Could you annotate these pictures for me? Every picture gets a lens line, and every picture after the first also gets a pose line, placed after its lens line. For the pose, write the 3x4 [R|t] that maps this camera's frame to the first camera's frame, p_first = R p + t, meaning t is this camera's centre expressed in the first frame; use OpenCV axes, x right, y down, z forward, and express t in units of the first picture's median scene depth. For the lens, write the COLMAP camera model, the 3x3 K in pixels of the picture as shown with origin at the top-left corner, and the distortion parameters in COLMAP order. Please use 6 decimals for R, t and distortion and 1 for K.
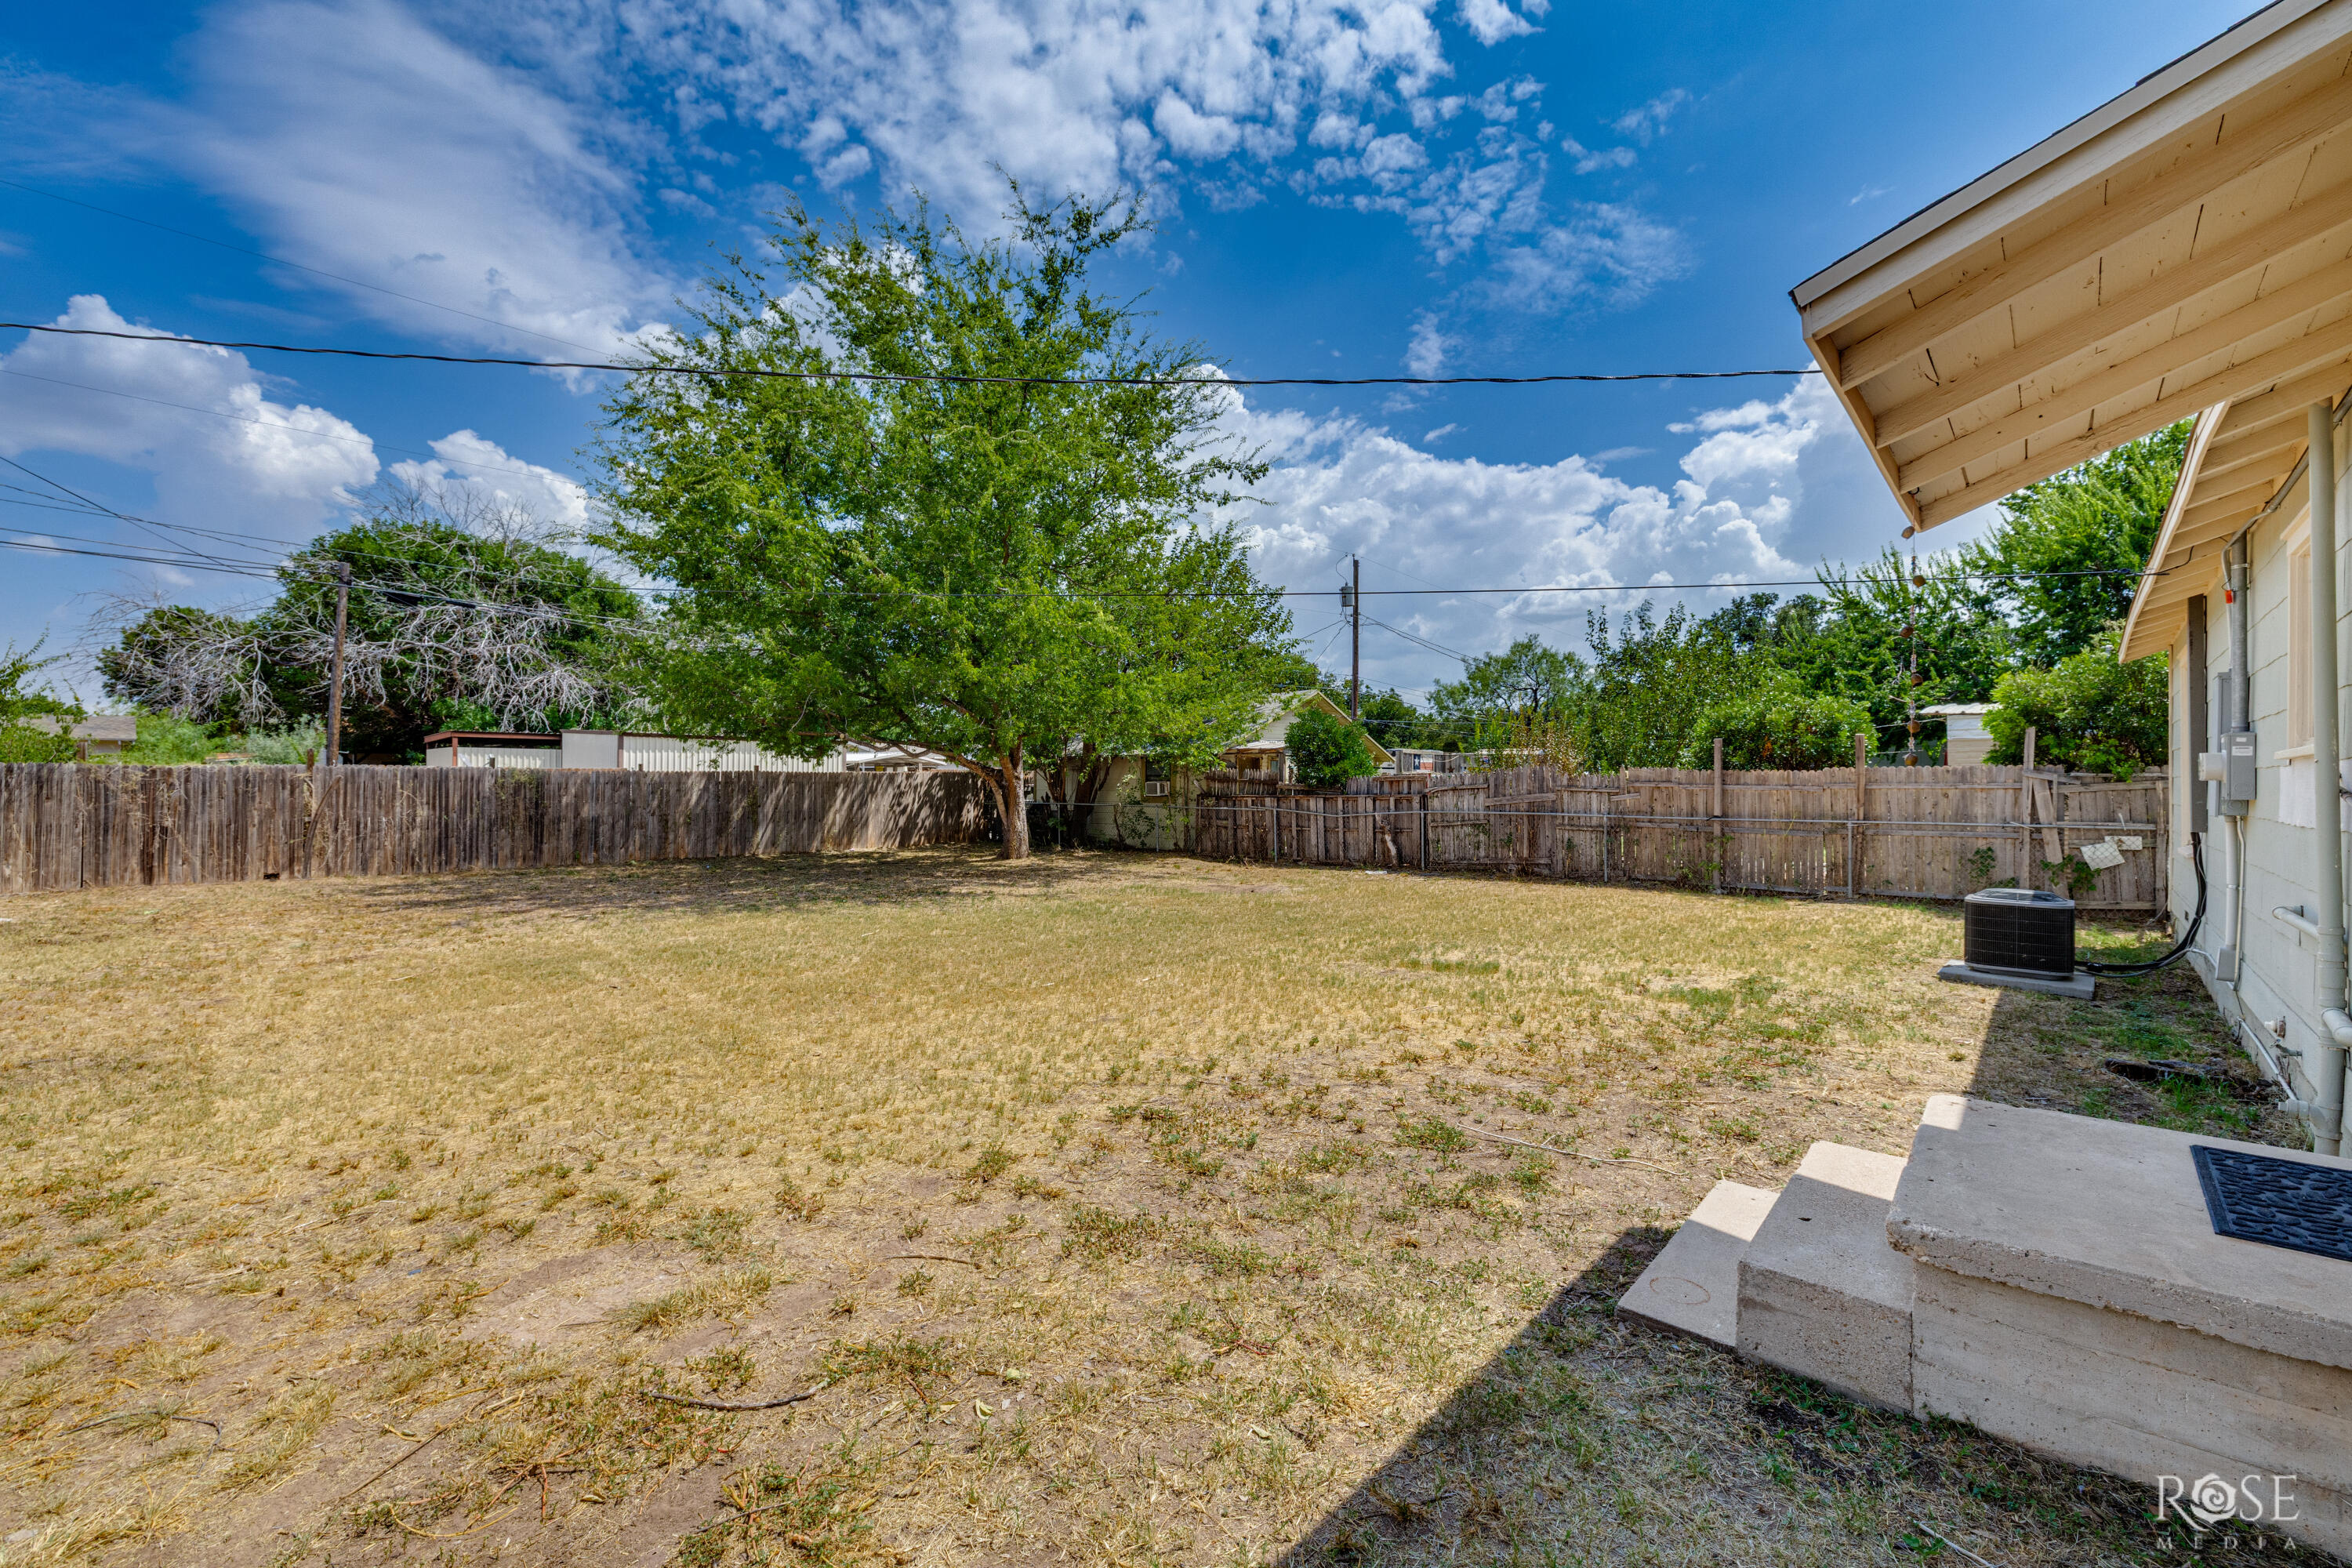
lens RADIAL K [[979.8, 0, 1176.0], [0, 979.8, 784.0], [0, 0, 1]] dist [0.000083, 0.000078]
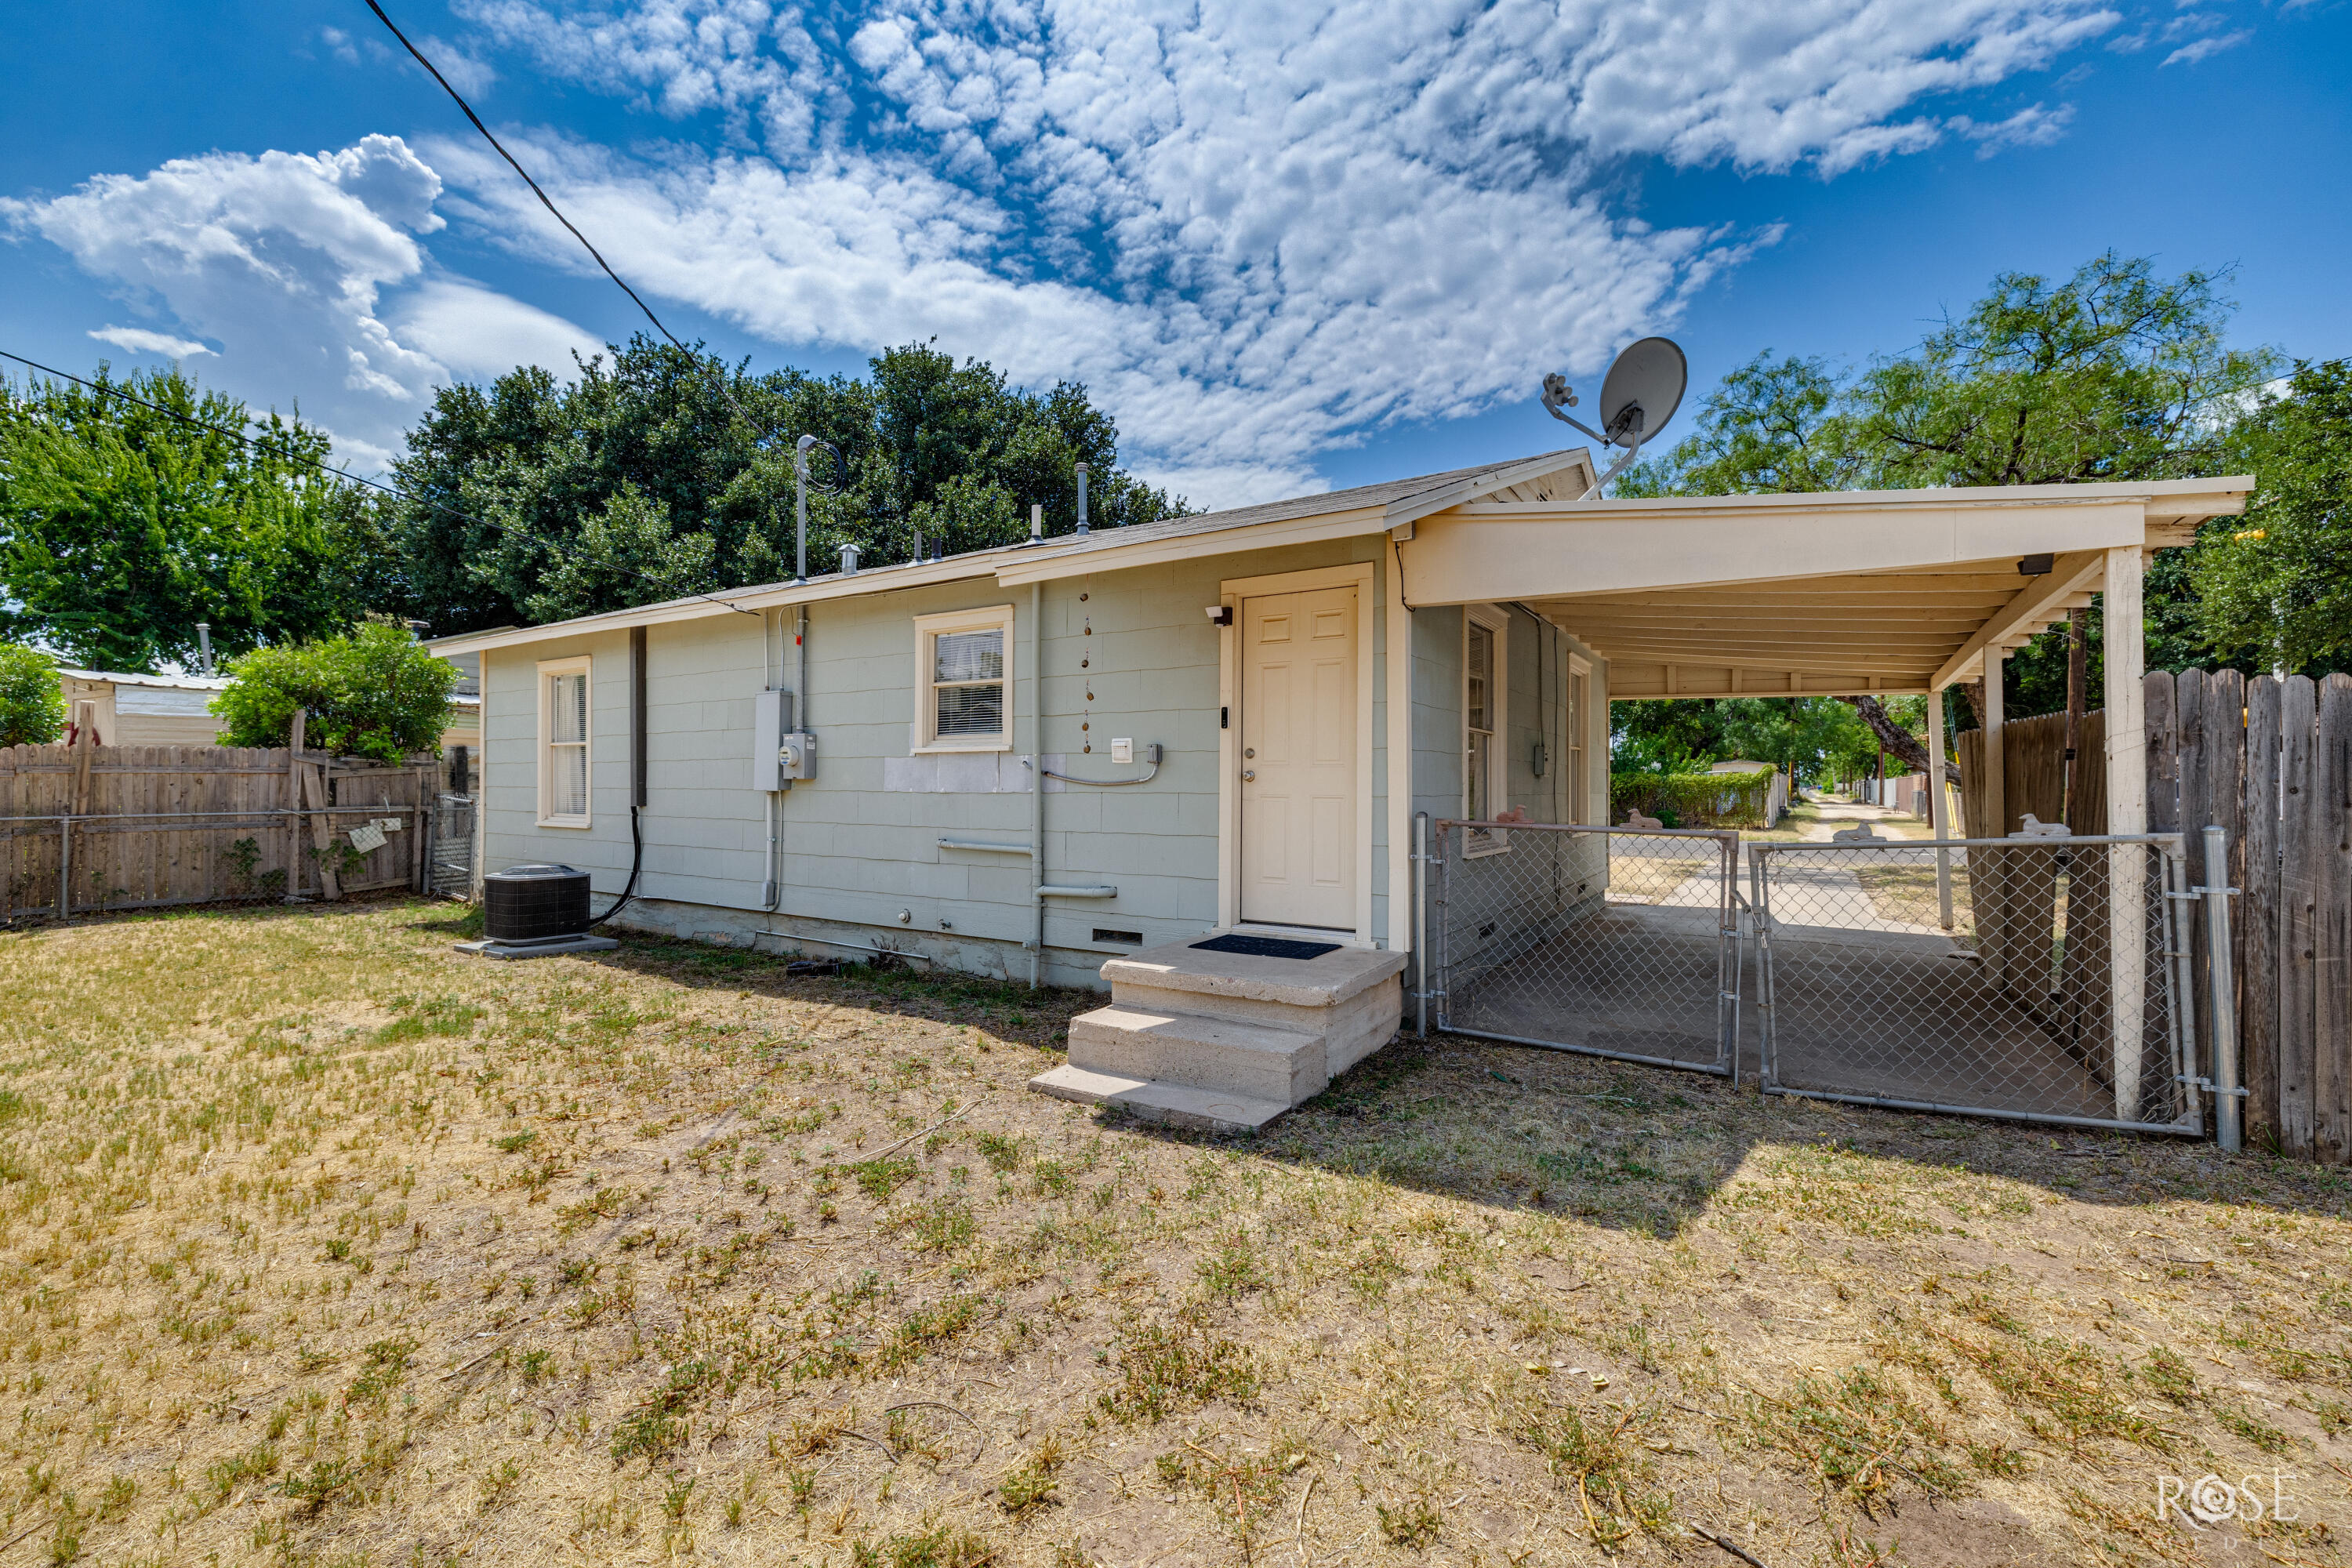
lens RADIAL K [[979.8, 0, 1176.0], [0, 979.8, 784.0], [0, 0, 1]] dist [0.000083, 0.000078]
pose [[-0.173798, -0.006388, 0.984761, -0.511681], [-0.004874, 0.999972, 0.005626, 0.011750], [-0.984769, -0.003822, -0.173824, 0.743100]]
